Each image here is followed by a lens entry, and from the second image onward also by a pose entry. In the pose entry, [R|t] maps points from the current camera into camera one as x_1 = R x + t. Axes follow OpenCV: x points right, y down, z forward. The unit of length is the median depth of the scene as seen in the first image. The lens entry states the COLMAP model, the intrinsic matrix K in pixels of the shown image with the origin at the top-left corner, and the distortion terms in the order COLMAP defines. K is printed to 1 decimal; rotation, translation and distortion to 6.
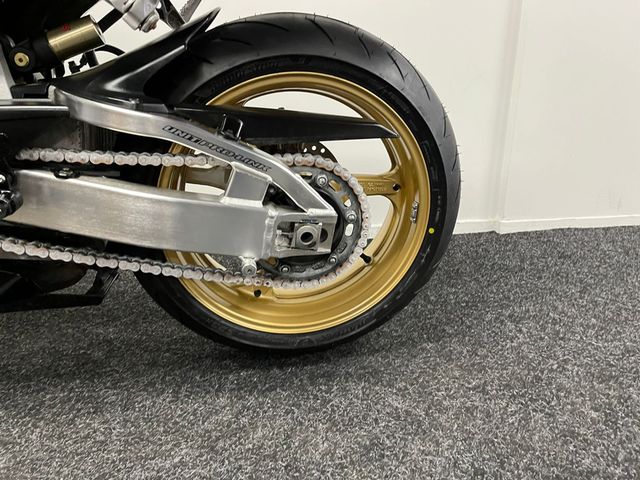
lens RADIAL K [[489.2, 0, 327.9], [0, 489.2, 234.8], [0, 0, 1]] dist [0.081178, -0.106380]
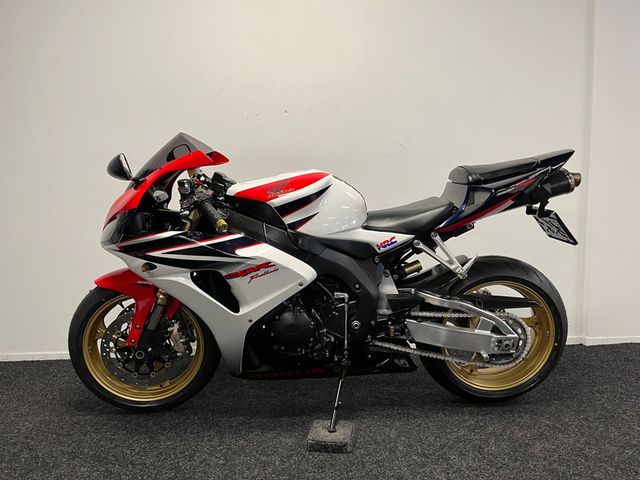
lens RADIAL K [[487.0, 0, 320.0], [0, 487.0, 240.0], [0, 0, 1]] dist [0.084838, -0.107154]
pose [[0.990295, -0.009463, -0.138661, -0.569056], [-0.018518, 0.979800, -0.199120, -0.005421], [0.137744, 0.199755, 0.970116, -1.515488]]
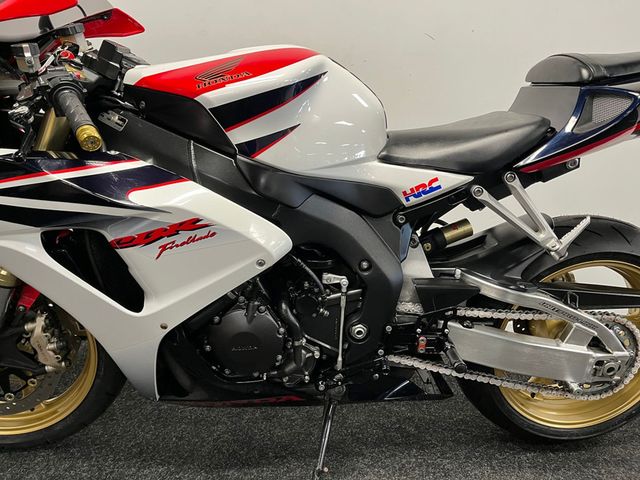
lens RADIAL K [[489.2, 0, 327.9], [0, 489.2, 234.8], [0, 0, 1]] dist [0.081178, -0.106380]
pose [[0.995076, 0.040367, -0.090526, -0.694259], [-0.048247, 0.995072, -0.086626, -0.207008], [0.086583, 0.090567, 0.992119, -0.550308]]
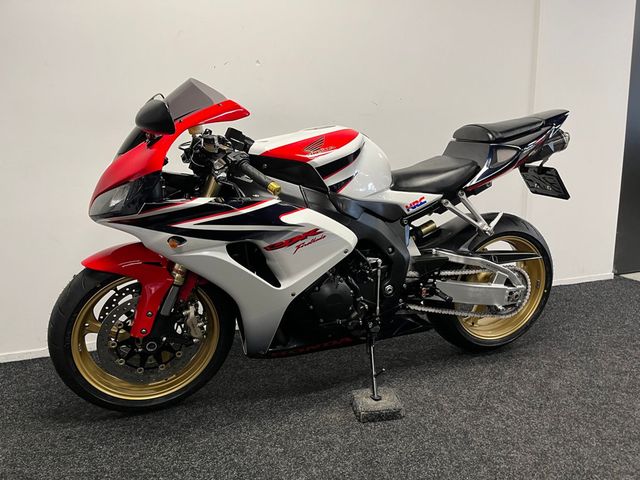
lens RADIAL K [[487.0, 0, 320.0], [0, 487.0, 240.0], [0, 0, 1]] dist [0.084838, -0.107154]
pose [[0.985457, -0.056901, 0.160116, -1.349456], [0.076989, 0.989516, -0.122190, -0.048230], [-0.151485, 0.132740, 0.979506, -1.352240]]
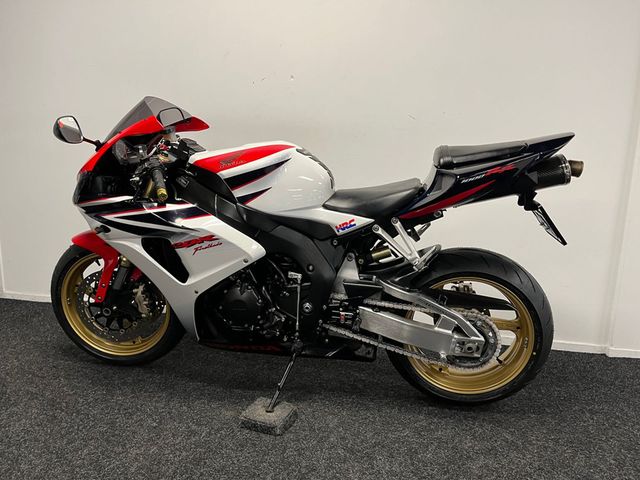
lens RADIAL K [[487.0, 0, 320.0], [0, 487.0, 240.0], [0, 0, 1]] dist [0.084838, -0.107154]
pose [[0.943374, 0.087445, -0.319997, -0.010839], [-0.129709, 0.985069, -0.113203, -0.128817], [0.305320, 0.148300, 0.940631, -1.289661]]
